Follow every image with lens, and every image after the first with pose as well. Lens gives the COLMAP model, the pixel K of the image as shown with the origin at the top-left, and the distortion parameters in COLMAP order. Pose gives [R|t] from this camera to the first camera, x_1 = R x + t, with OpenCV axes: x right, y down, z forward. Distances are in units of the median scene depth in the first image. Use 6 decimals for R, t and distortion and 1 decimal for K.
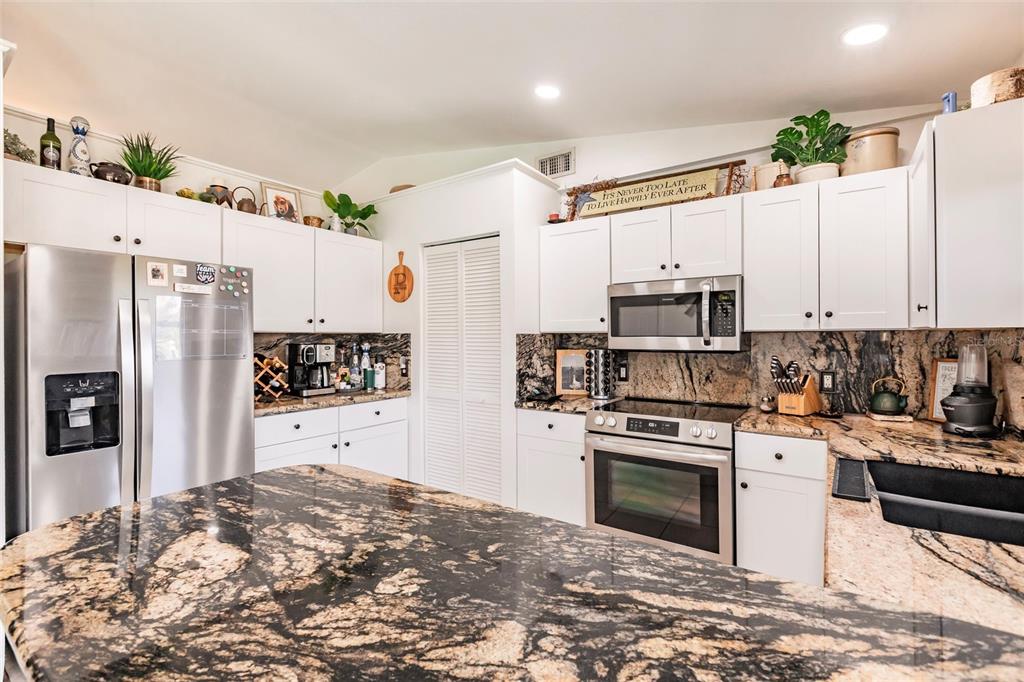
lens RADIAL K [[452.1, 0, 512.8], [0, 452.1, 337.8], [0, 0, 1]] dist [0.020919, 0.000380]
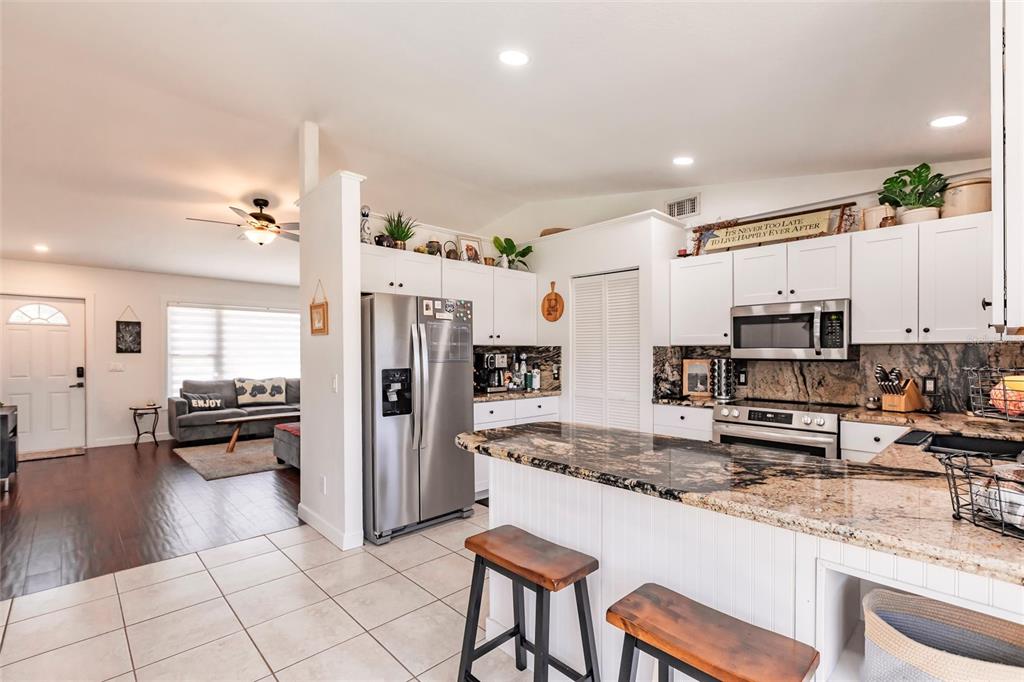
lens RADIAL K [[460.5, 0, 512.4], [0, 460.5, 354.2], [0, 0, 1]] dist [0.020939, -0.000626]
pose [[0.980447, 0.004686, -0.196729, -0.129652], [-0.003912, 0.999983, 0.004320, 0.010321], [0.196746, -0.003466, 0.980448, -0.372118]]
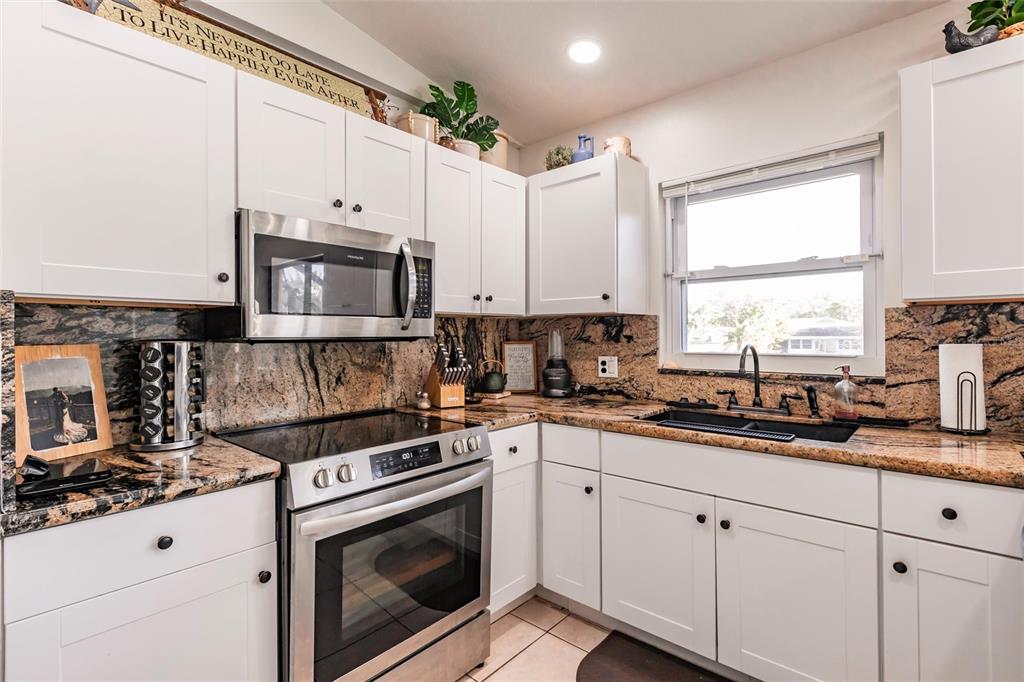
lens RADIAL K [[490.0, 0, 512.3], [0, 490.0, 329.6], [0, 0, 1]] dist [0.000469, 0.000019]
pose [[0.112797, 0.012253, 0.993543, -0.283877], [0.003203, 0.999914, -0.012695, 0.023001], [-0.993613, 0.004615, 0.112748, 0.643935]]
